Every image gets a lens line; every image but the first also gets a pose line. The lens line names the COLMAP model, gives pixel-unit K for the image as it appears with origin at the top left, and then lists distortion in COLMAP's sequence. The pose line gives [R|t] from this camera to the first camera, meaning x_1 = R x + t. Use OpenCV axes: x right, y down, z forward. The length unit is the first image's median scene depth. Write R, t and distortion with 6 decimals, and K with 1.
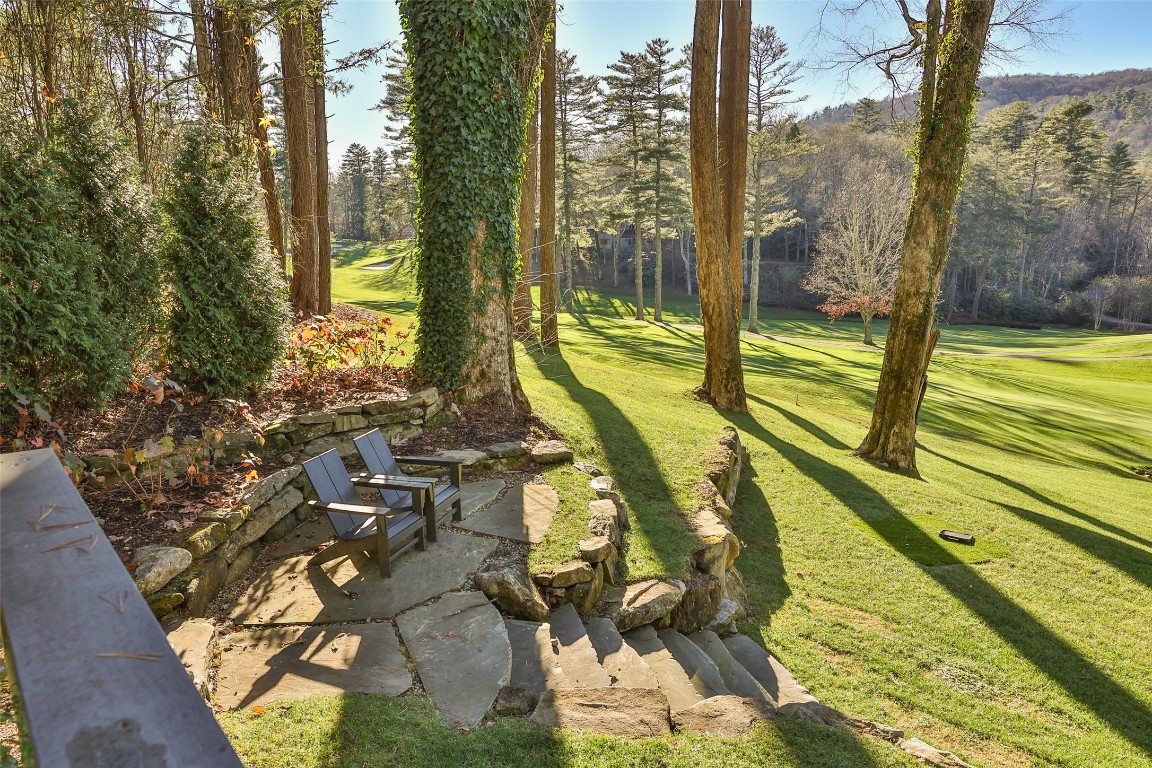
lens RADIAL K [[832.9, 0, 577.3], [0, 832.9, 402.3], [0, 0, 1]] dist [-0.003856, 0.005547]
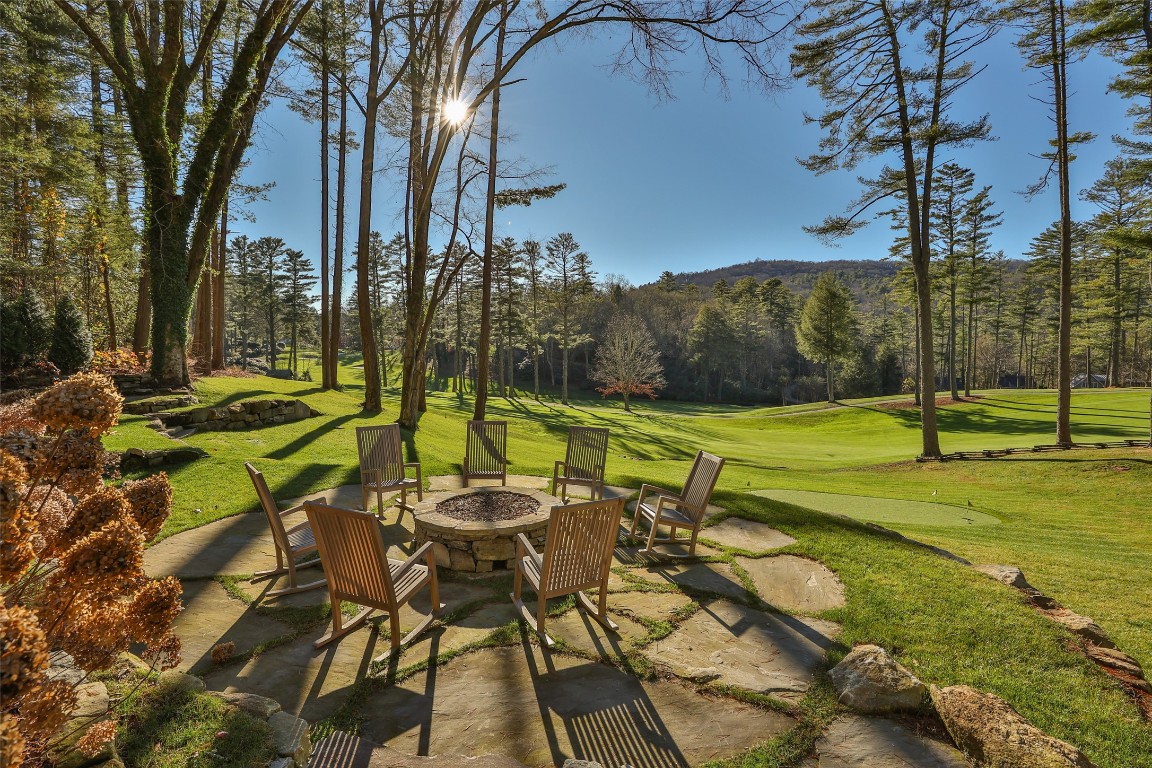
lens RADIAL K [[555.1, 0, 580.9], [0, 555.1, 377.4], [0, 0, 1]] dist [-0.044731, 0.014876]
pose [[0.993947, 0.010007, 0.109407, 1.222270], [0.006481, 0.988768, -0.149319, 0.312885], [-0.109673, 0.149124, 0.982718, -1.209529]]
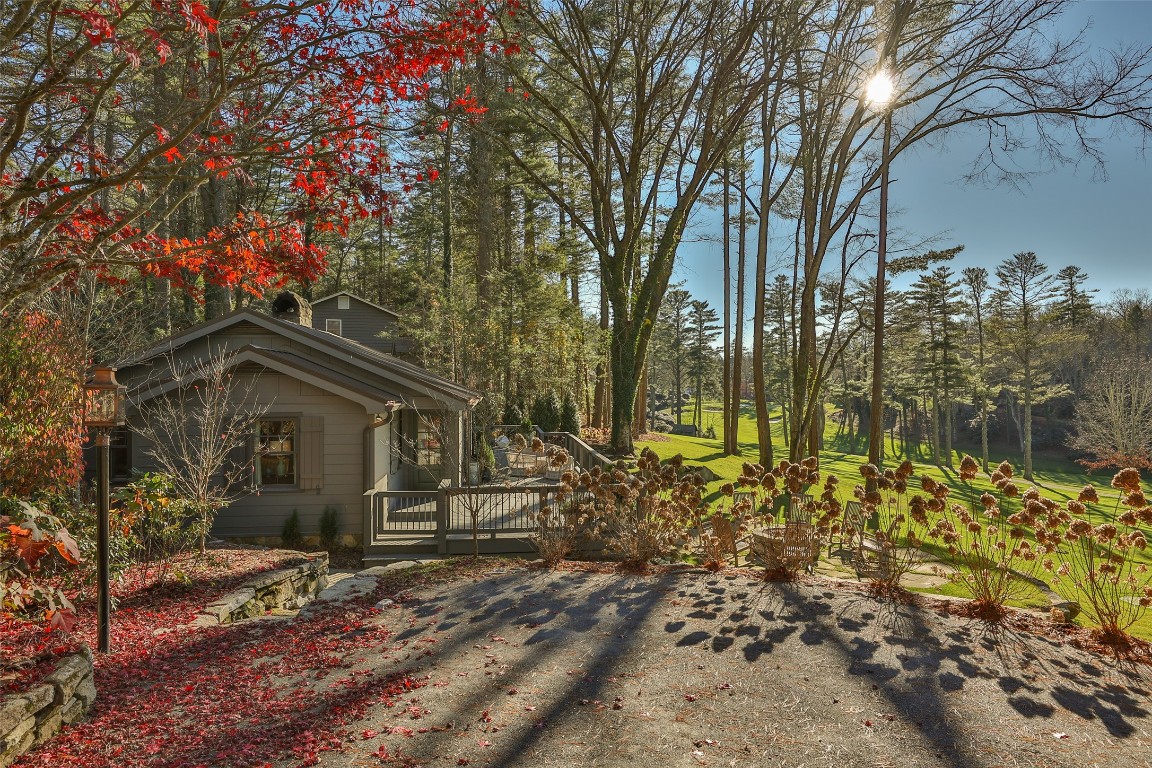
lens RADIAL K [[682.1, 0, 580.8], [0, 682.1, 384.3], [0, 0, 1]] dist [-0.031808, 0.016870]
pose [[0.856490, -0.000950, -0.516163, 1.618045], [-0.108958, 0.977132, -0.182598, 0.364386], [0.504532, 0.212633, 0.836800, -2.299016]]
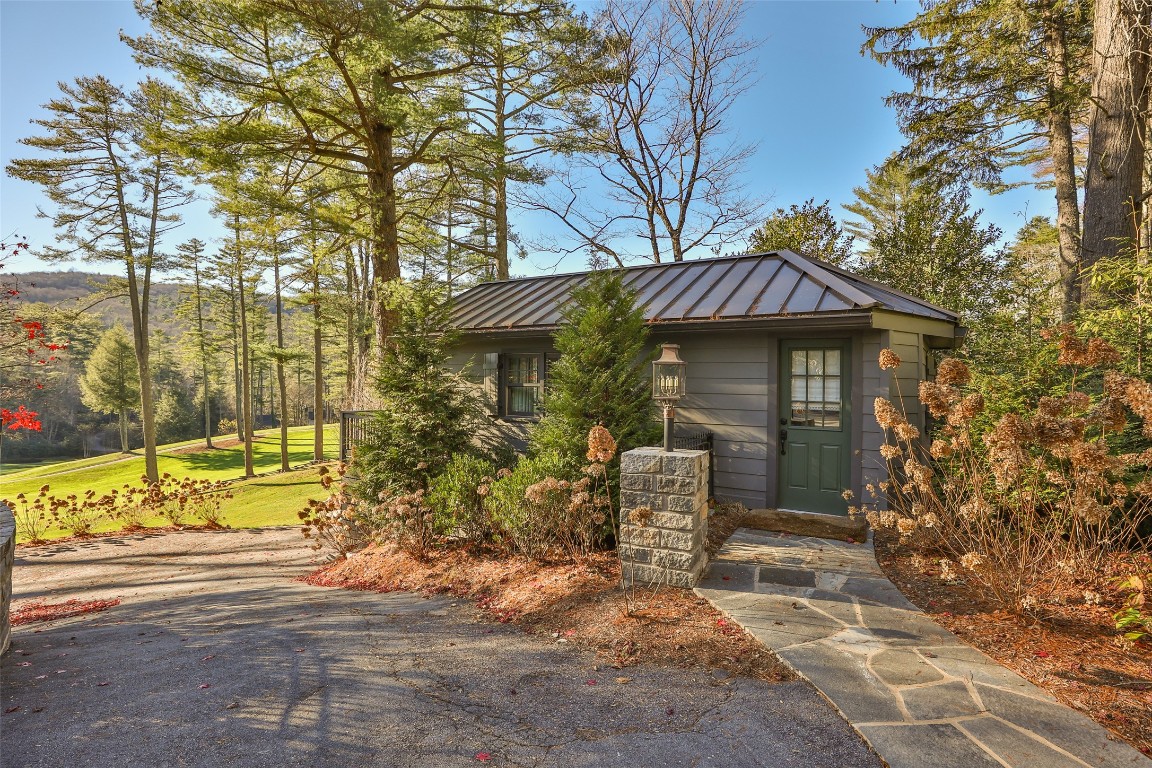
lens RADIAL K [[571.6, 0, 556.2], [0, 571.6, 380.7], [0, 0, 1]] dist [-0.000364, -0.000021]
pose [[0.440214, 0.009715, 0.897840, 0.915868], [0.176687, 0.979453, -0.097228, 0.414457], [-0.880337, 0.201438, 0.429453, -3.506990]]
